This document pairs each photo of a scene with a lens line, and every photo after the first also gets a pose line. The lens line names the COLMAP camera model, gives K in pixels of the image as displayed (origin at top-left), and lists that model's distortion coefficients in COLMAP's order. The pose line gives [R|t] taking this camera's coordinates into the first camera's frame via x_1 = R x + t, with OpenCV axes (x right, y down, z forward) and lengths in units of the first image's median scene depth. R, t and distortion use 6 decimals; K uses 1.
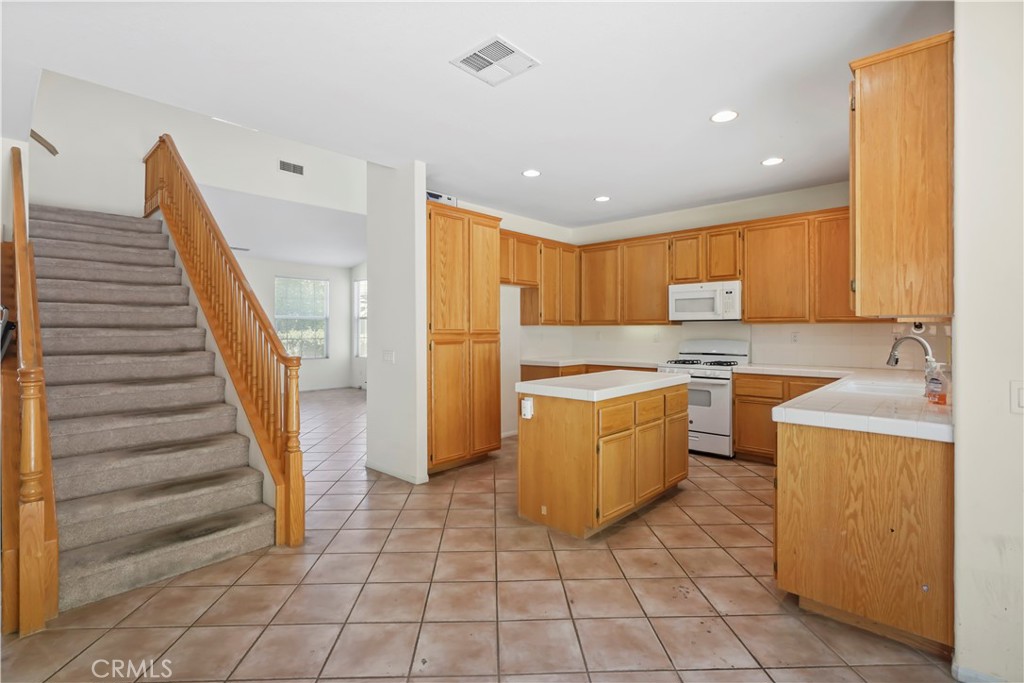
lens RADIAL K [[486.5, 0, 508.3], [0, 486.5, 330.8], [0, 0, 1]] dist [0.002204, 0.000170]
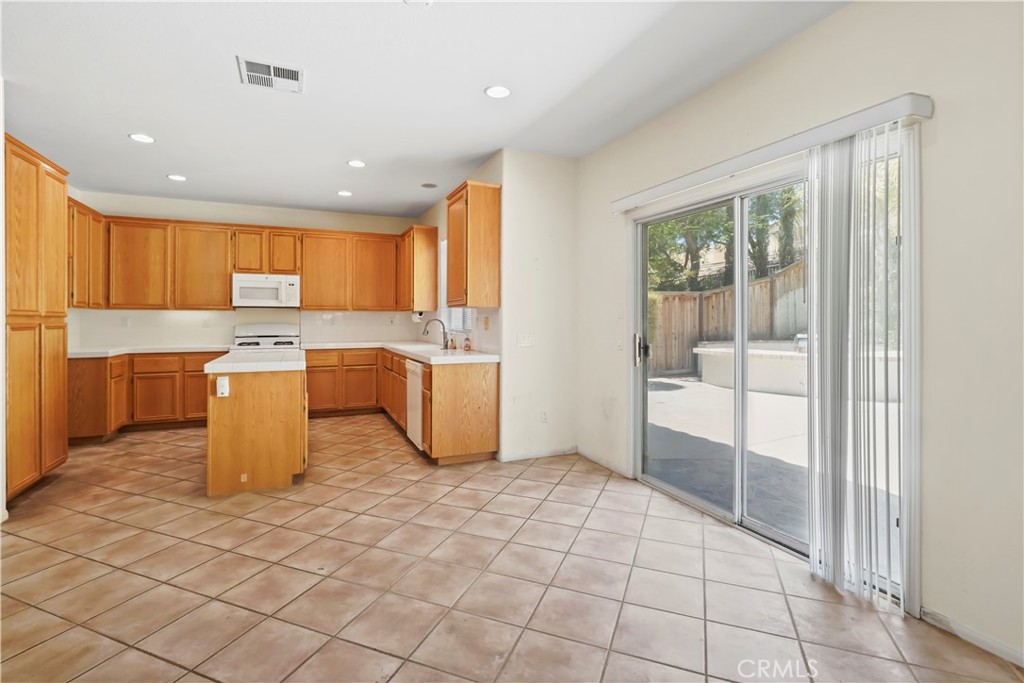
lens RADIAL K [[486.5, 0, 508.3], [0, 486.5, 330.8], [0, 0, 1]] dist [0.002204, 0.000170]
pose [[0.393668, -0.019713, 0.919041, -0.457267], [0.001827, 0.999785, 0.020663, 0.012837], [-0.919251, -0.006455, 0.393620, 0.021691]]
